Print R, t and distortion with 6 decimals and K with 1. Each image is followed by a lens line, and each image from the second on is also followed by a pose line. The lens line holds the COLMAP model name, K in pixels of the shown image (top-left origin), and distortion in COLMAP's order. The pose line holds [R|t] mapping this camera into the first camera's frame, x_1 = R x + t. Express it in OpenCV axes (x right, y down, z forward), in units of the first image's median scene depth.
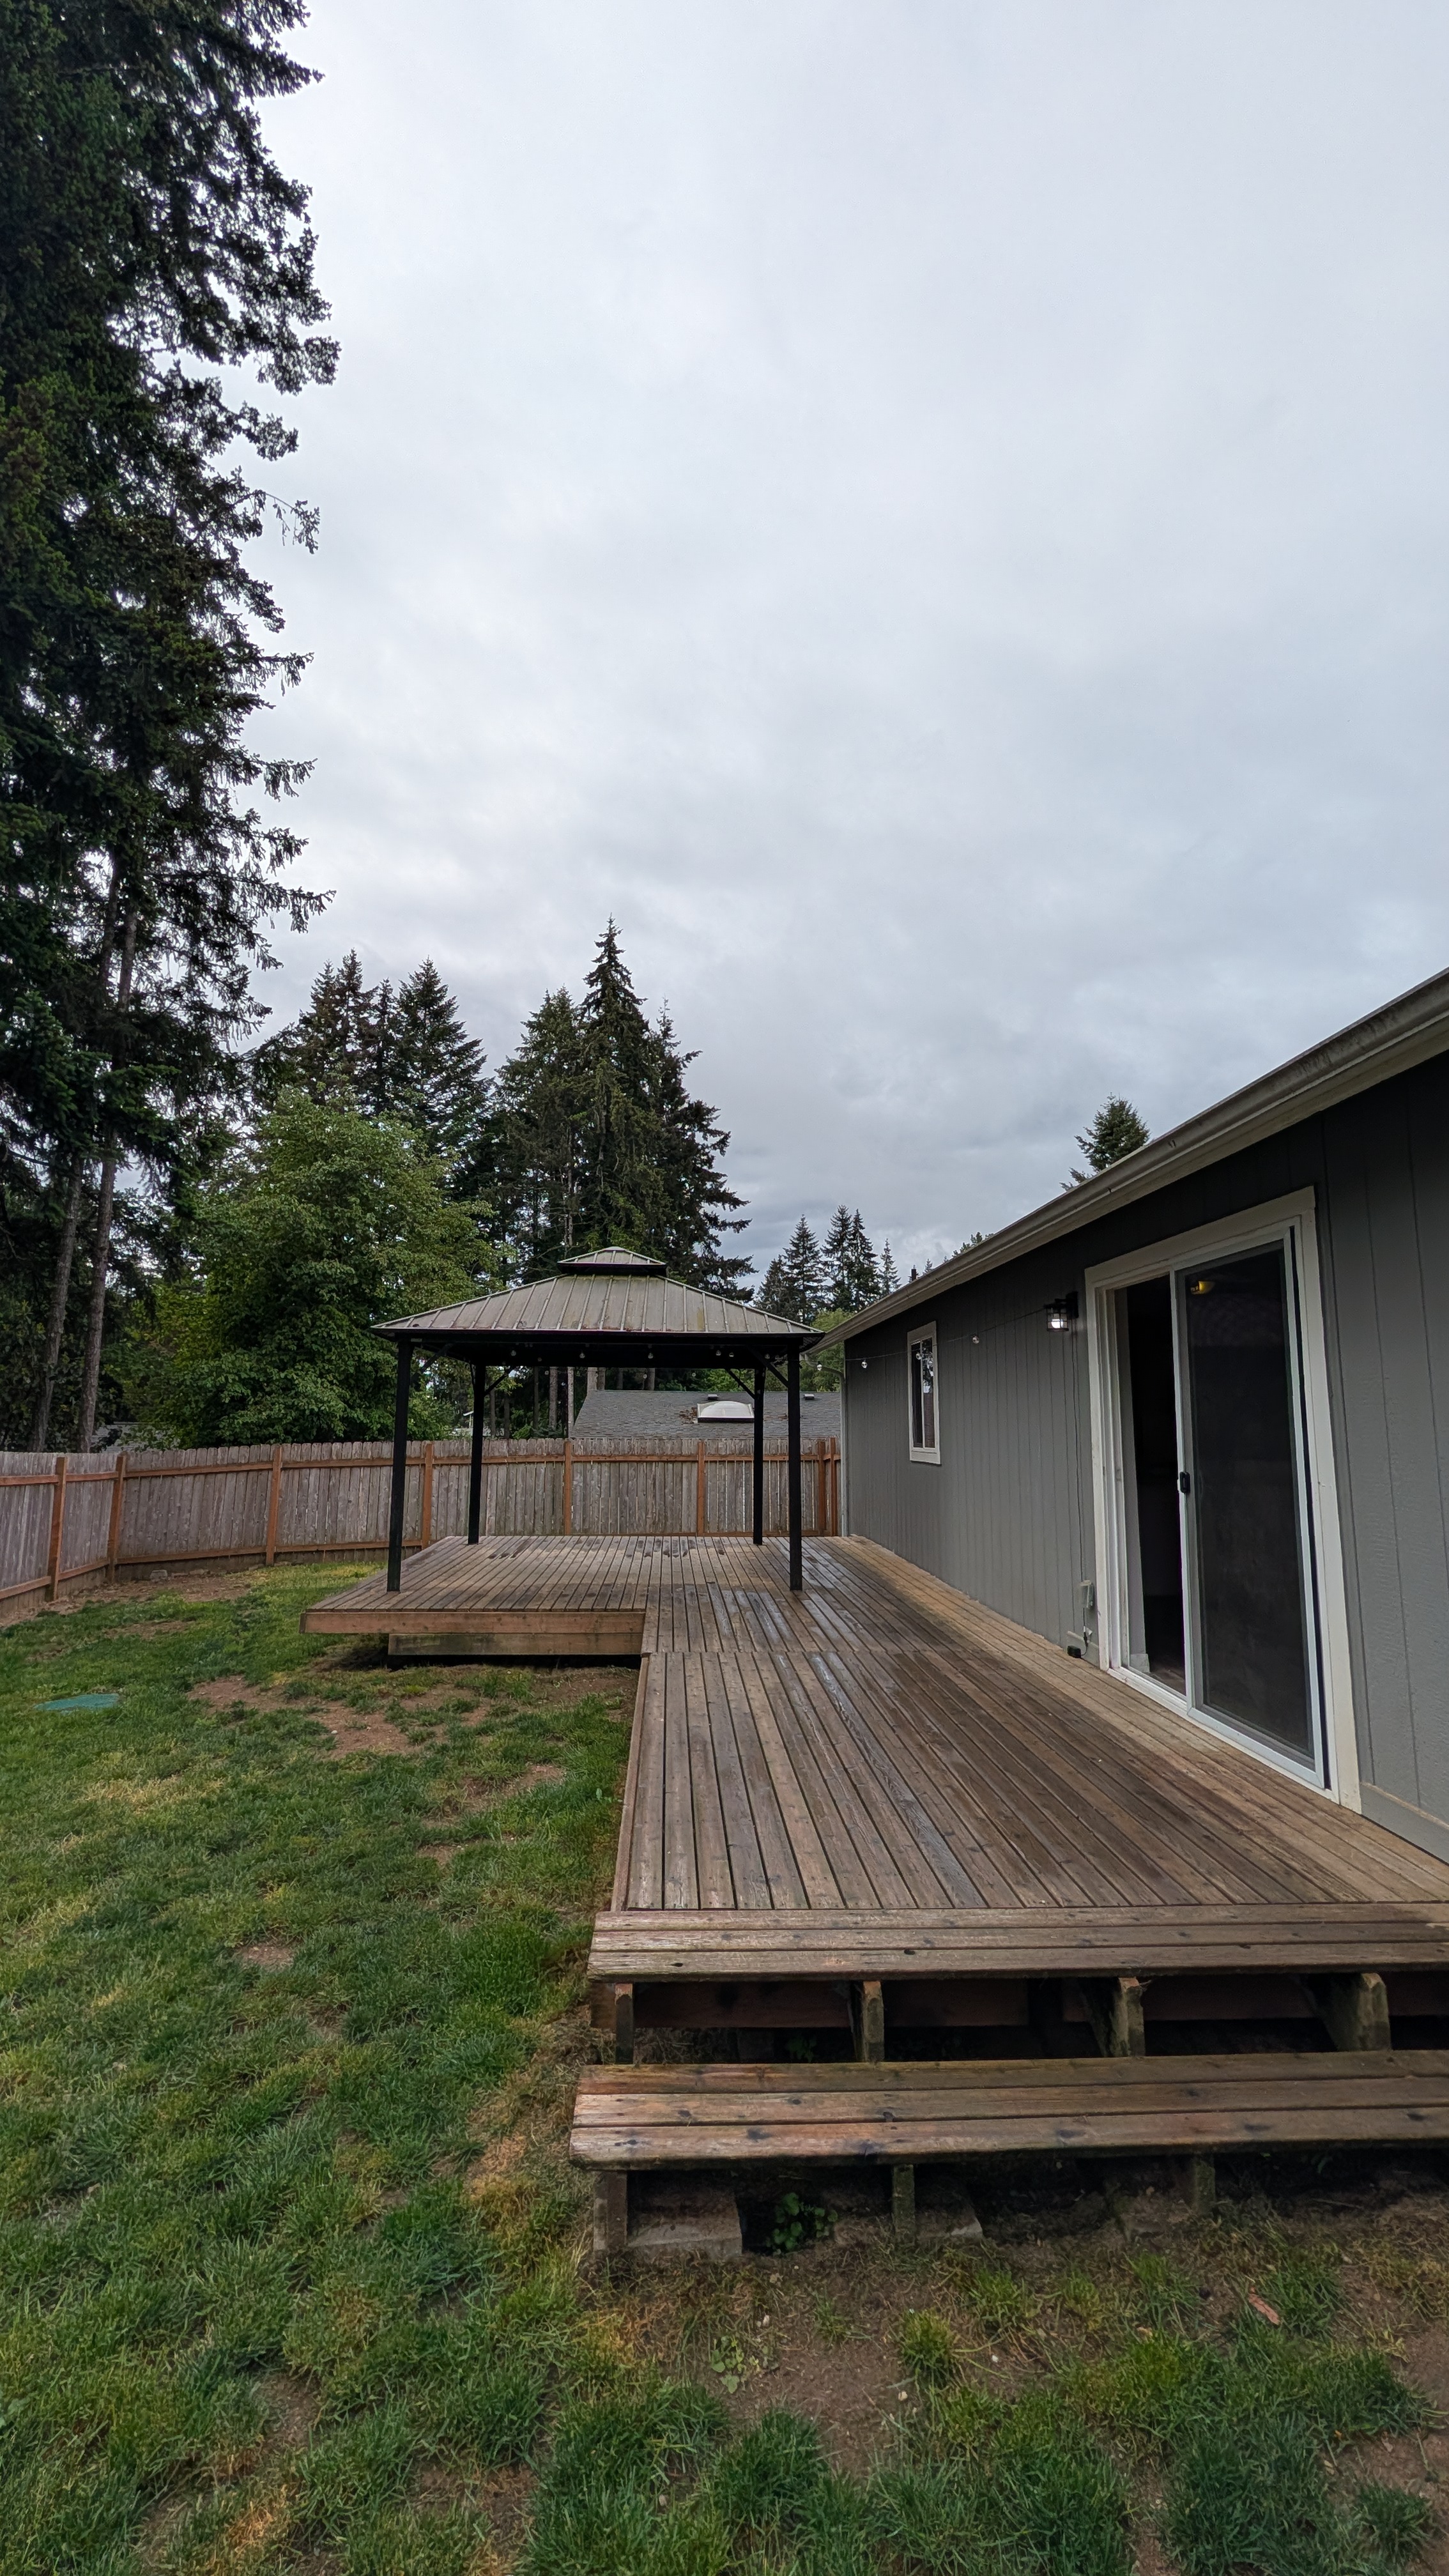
lens RADIAL K [[987.9, 0, 725.7], [0, 987.9, 1278.0], [0, 0, 1]] dist [-0.000535, 0.000221]
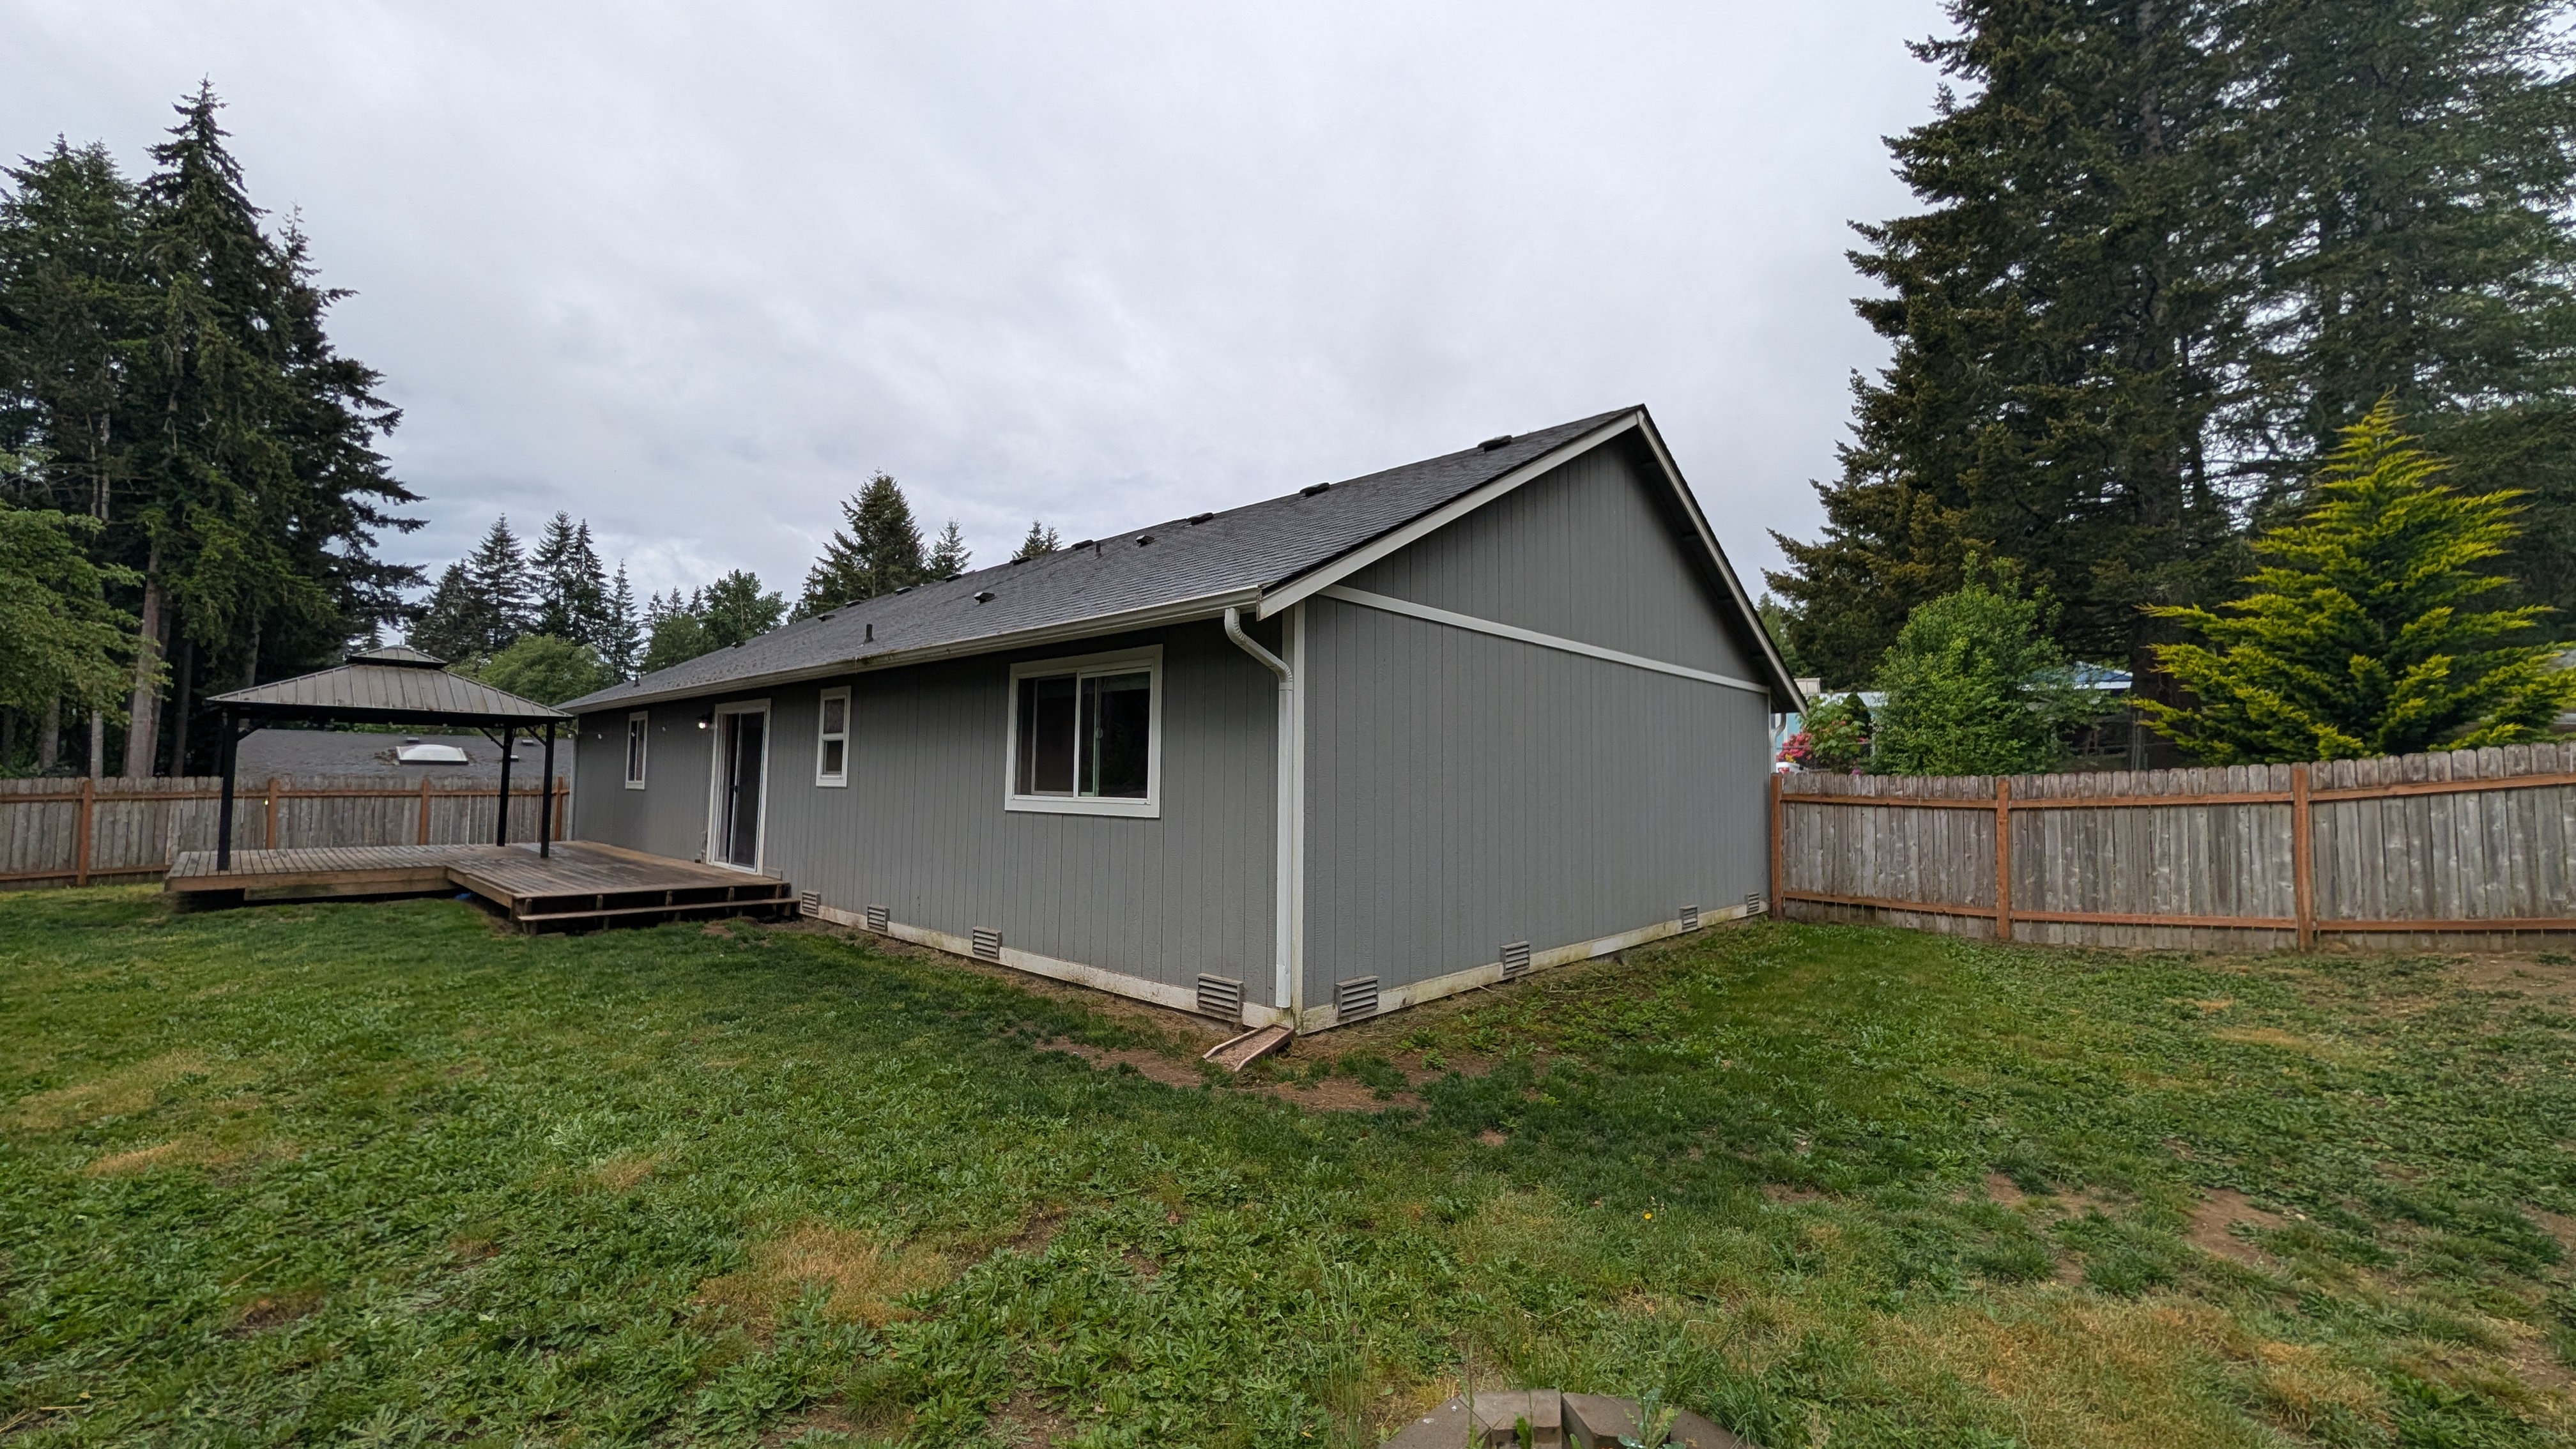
lens RADIAL K [[987.9, 0, 1288.0], [0, 987.9, 724.5], [0, 0, 1]] dist [-0.000535, 0.000221]
pose [[0.722229, 0.042948, 0.690320, -0.019615], [-0.111358, 0.992270, 0.054772, -0.016864], [-0.682631, -0.116431, 0.721428, -0.115347]]
